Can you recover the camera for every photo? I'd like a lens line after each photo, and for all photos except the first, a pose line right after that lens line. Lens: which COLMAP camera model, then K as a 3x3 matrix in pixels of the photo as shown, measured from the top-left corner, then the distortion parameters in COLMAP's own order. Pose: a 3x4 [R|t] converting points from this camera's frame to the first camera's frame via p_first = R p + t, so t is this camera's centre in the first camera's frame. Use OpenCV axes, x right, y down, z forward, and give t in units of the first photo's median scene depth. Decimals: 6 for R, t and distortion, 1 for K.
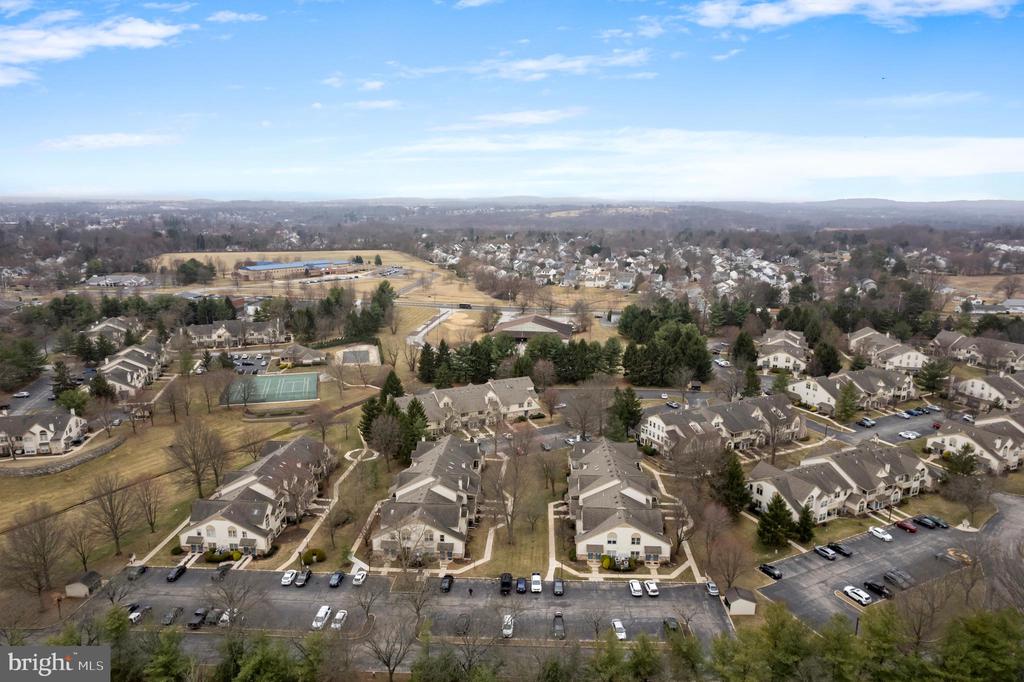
lens RADIAL K [[652.8, 0, 512.0], [0, 652.8, 341.0], [0, 0, 1]] dist [-0.045935, 0.002797]
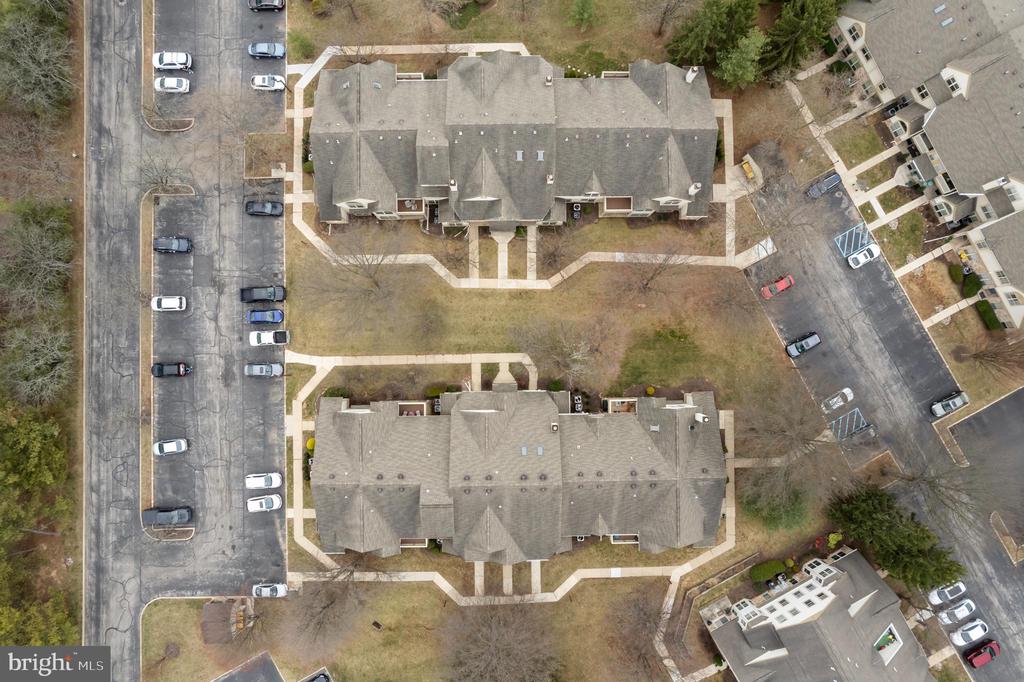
lens RADIAL K [[652.8, 0, 512.0], [0, 652.8, 341.0], [0, 0, 1]] dist [-0.045935, 0.002797]
pose [[0.063682, 0.997543, -0.029193, 0.034363], [-0.210013, 0.041993, 0.976796, -0.157151], [0.975623, -0.056073, 0.212171, 0.490157]]
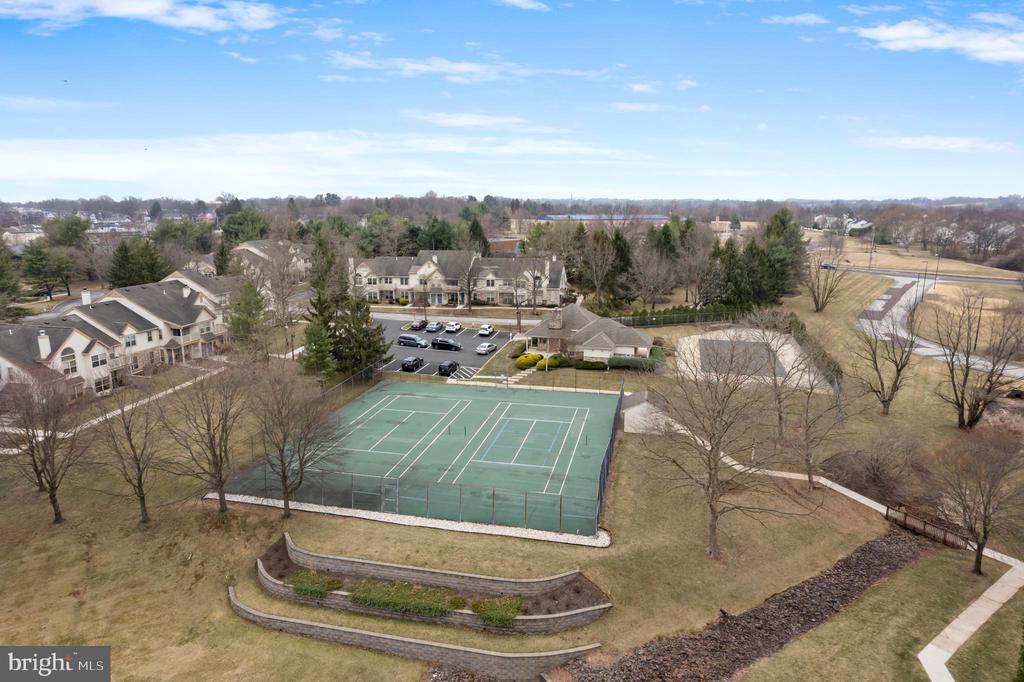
lens RADIAL K [[652.8, 0, 512.0], [0, 652.8, 341.0], [0, 0, 1]] dist [-0.045935, 0.002797]
pose [[0.880725, 0.091803, -0.464645, -0.198159], [-0.094240, 0.995386, 0.018034, 0.022415], [0.464157, 0.027905, 0.885313, 0.682811]]
